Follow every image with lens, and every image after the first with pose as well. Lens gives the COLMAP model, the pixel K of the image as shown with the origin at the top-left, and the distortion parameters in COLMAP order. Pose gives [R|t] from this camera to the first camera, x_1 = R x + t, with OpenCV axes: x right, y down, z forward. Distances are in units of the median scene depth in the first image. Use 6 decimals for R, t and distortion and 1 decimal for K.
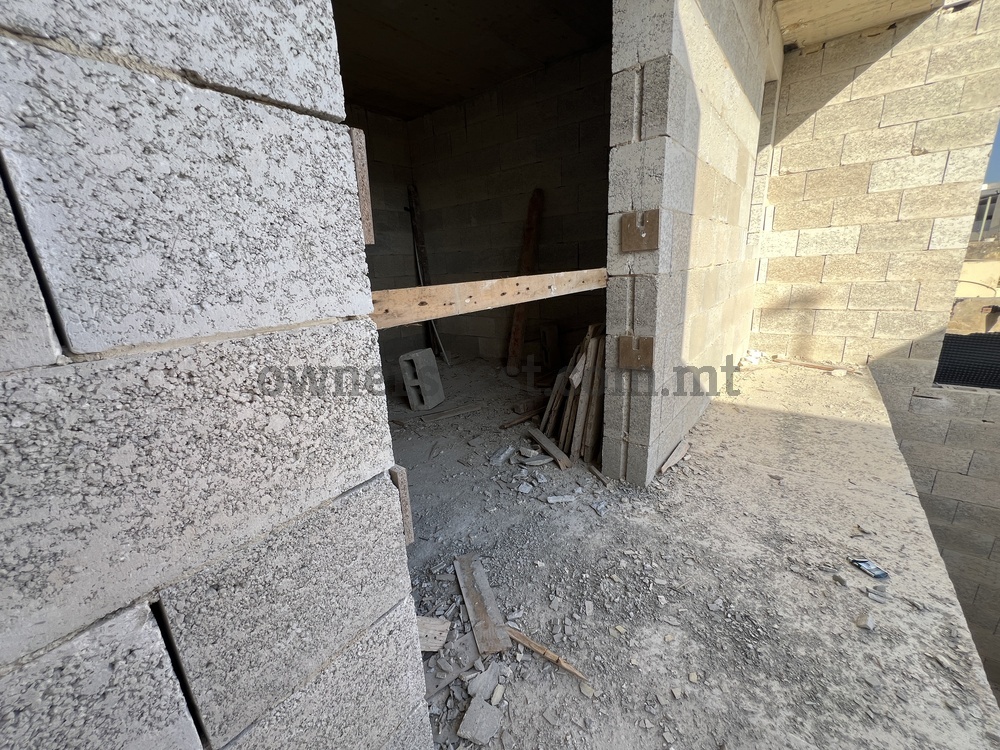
lens RADIAL K [[399.1, 0, 500.0], [0, 399.1, 375.0], [0, 0, 1]] dist [0.000034, 0.000003]
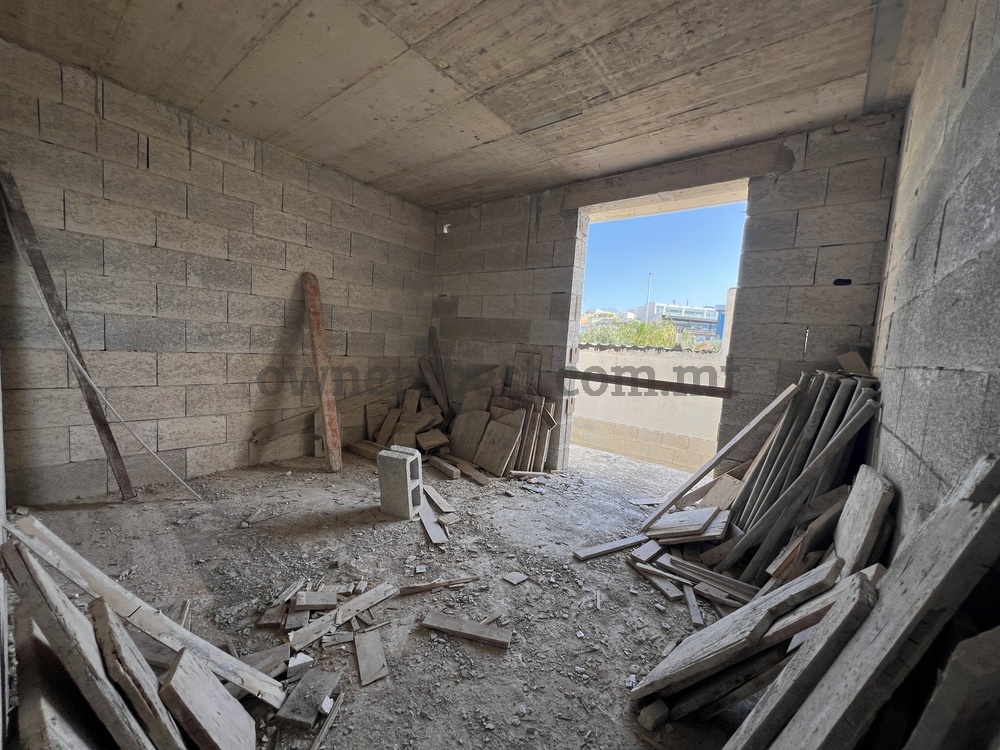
lens RADIAL K [[399.1, 0, 500.0], [0, 399.1, 375.0], [0, 0, 1]] dist [0.000034, 0.000003]
pose [[0.019173, -0.023856, 0.999532, -0.883353], [0.199028, 0.979799, 0.019567, -0.158903], [-0.979806, 0.198559, 0.023534, 0.595893]]
